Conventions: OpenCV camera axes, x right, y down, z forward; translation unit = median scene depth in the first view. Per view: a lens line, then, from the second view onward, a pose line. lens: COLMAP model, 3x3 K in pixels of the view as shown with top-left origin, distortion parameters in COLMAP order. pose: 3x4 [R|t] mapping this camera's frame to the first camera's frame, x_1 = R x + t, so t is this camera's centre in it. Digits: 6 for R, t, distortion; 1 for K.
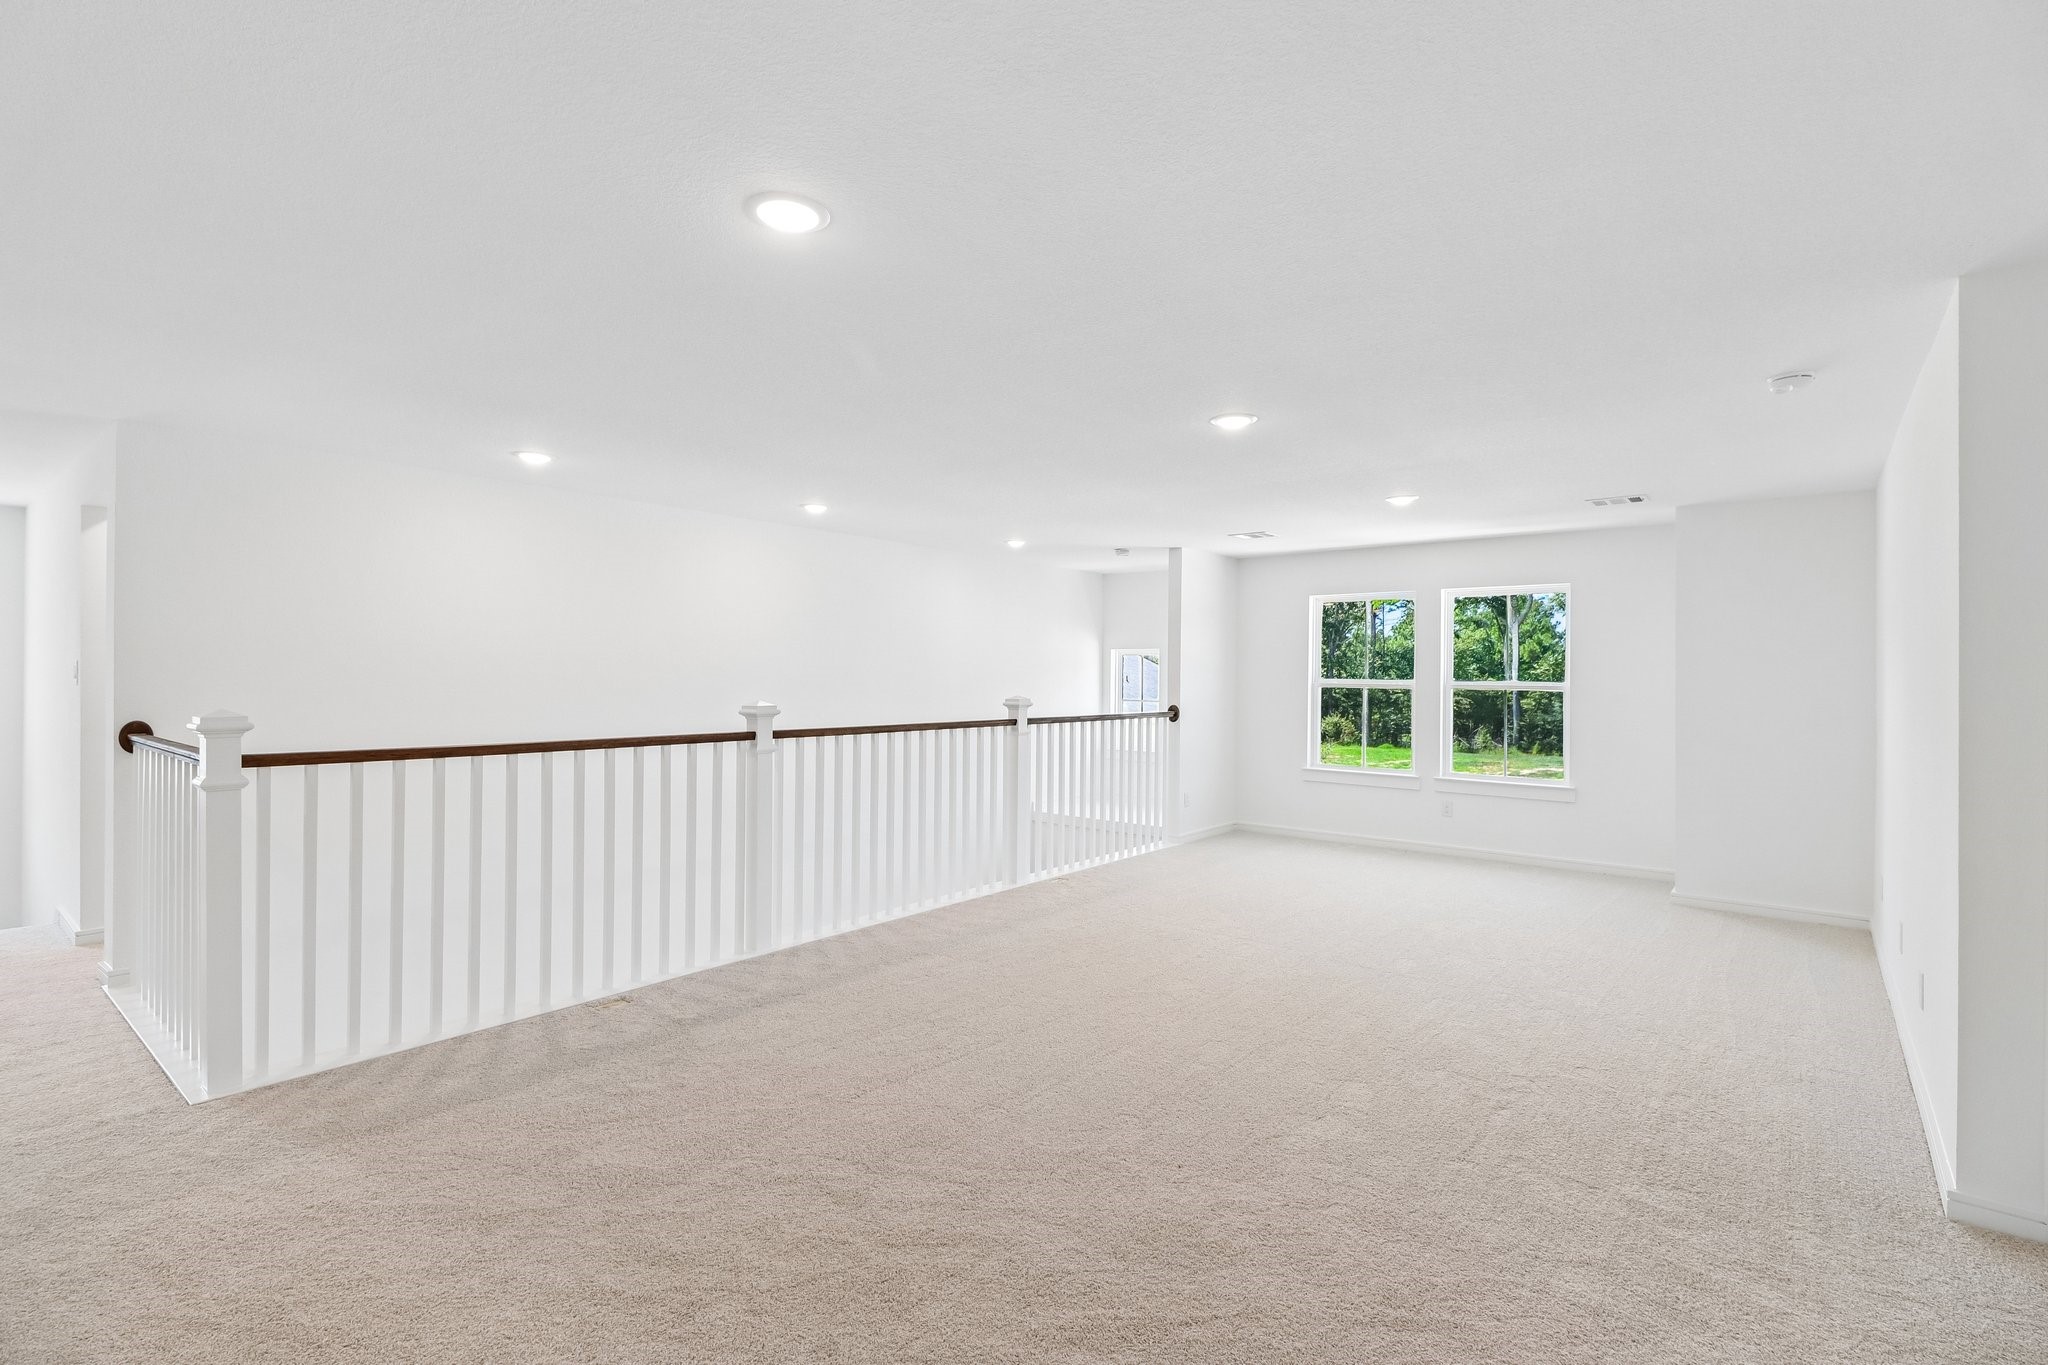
lens RADIAL K [[950.9, 0, 1023.2], [0, 950.9, 665.1], [0, 0, 1]] dist [0.003566, 0.000401]
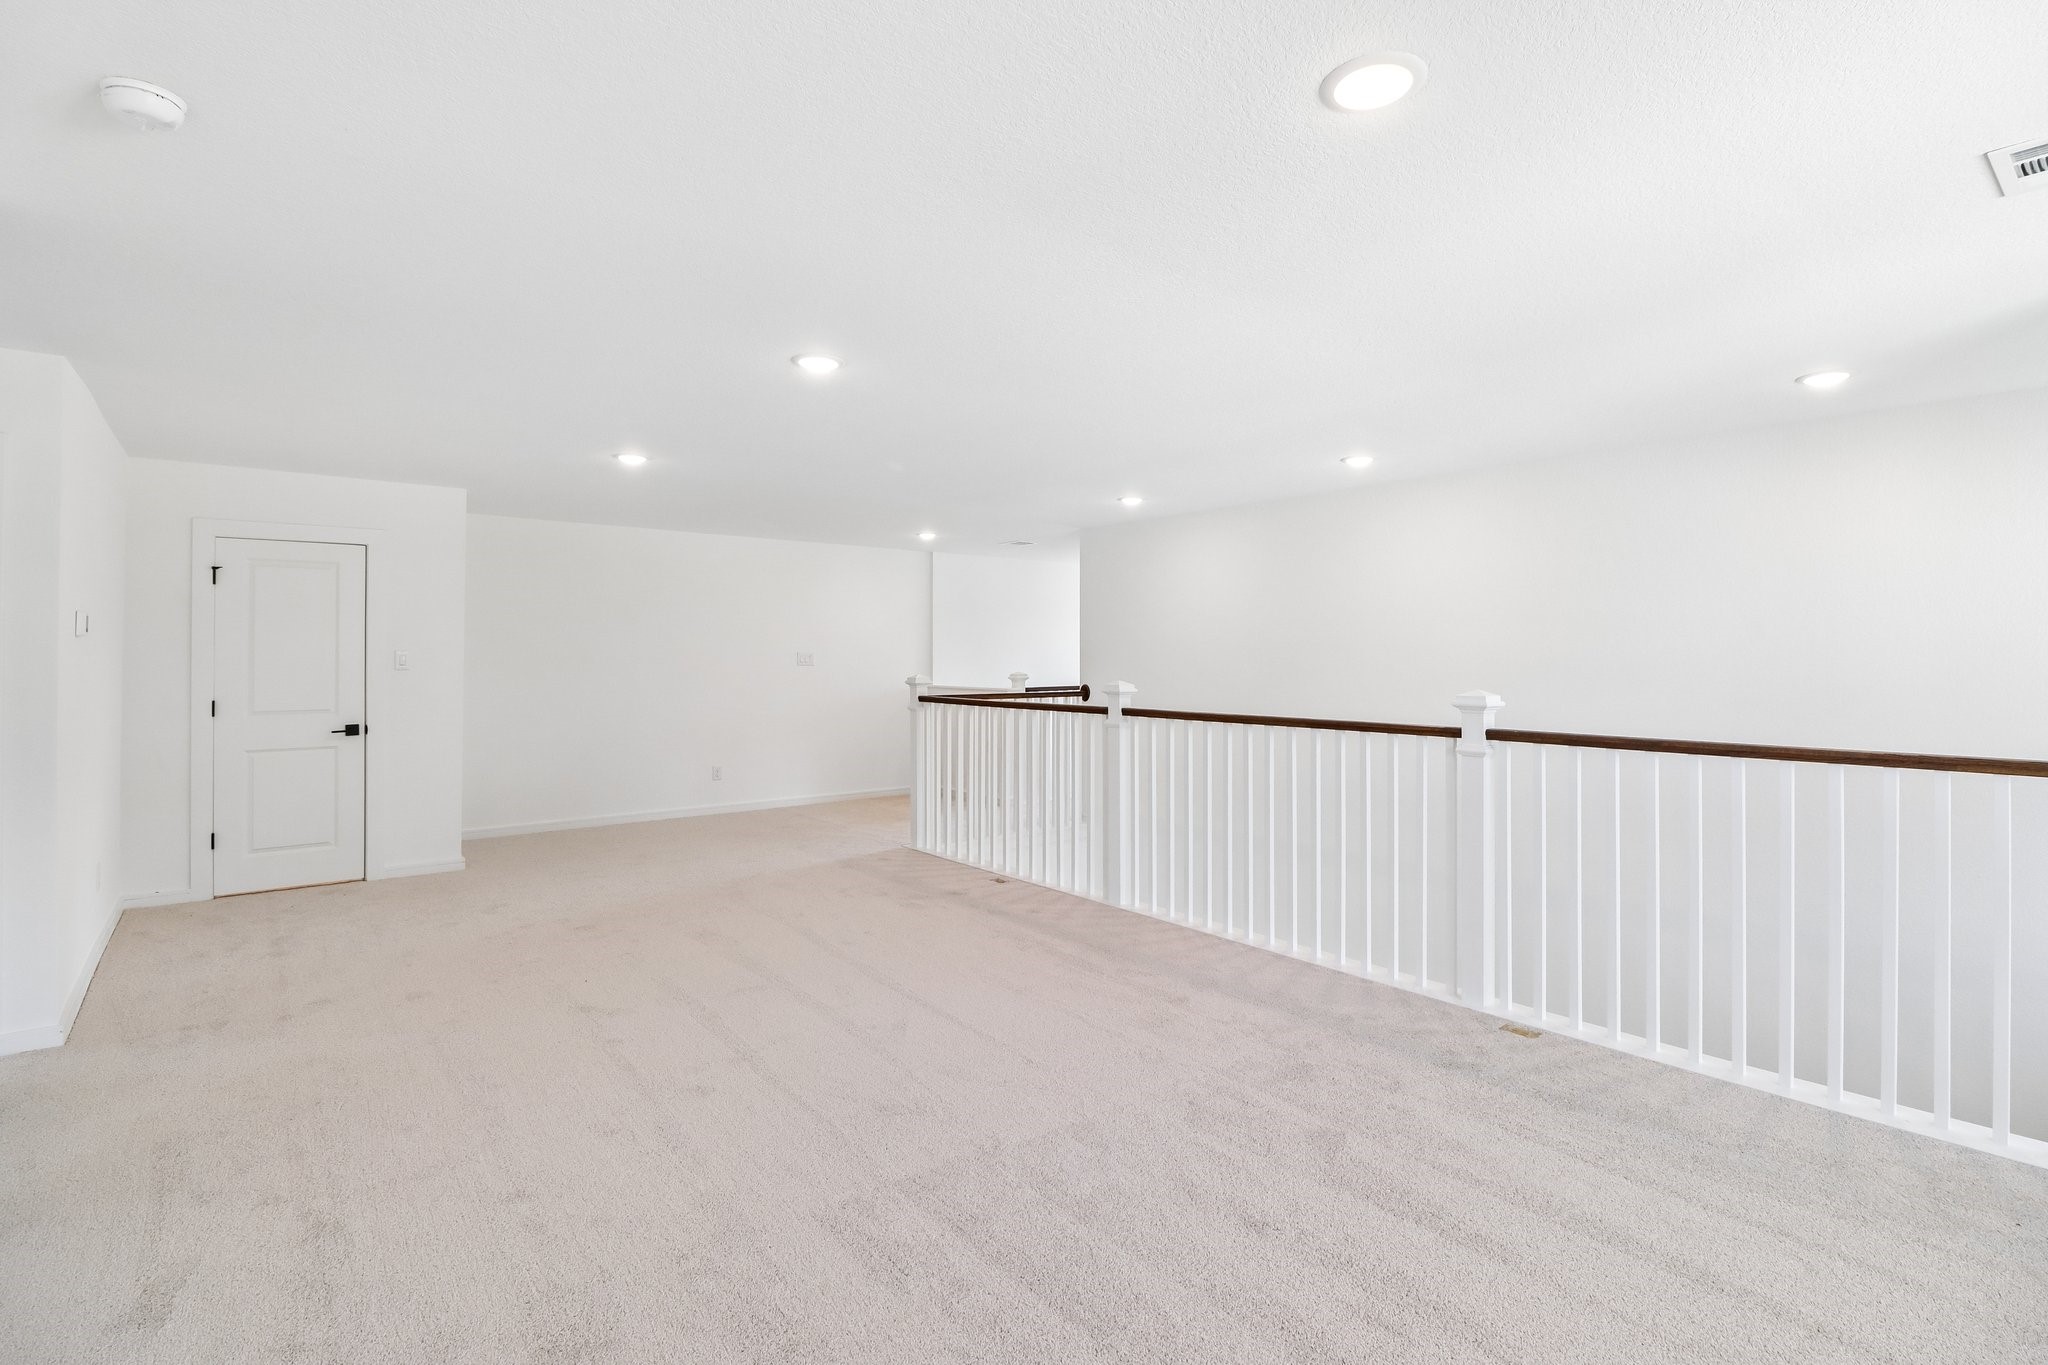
lens RADIAL K [[950.9, 0, 1023.2], [0, 950.9, 665.1], [0, 0, 1]] dist [0.003566, 0.000401]
pose [[-0.191109, -0.003725, -0.981562, 0.617373], [0.005988, 0.999970, -0.004961, 0.017352], [0.981551, -0.006825, -0.191081, 0.803759]]
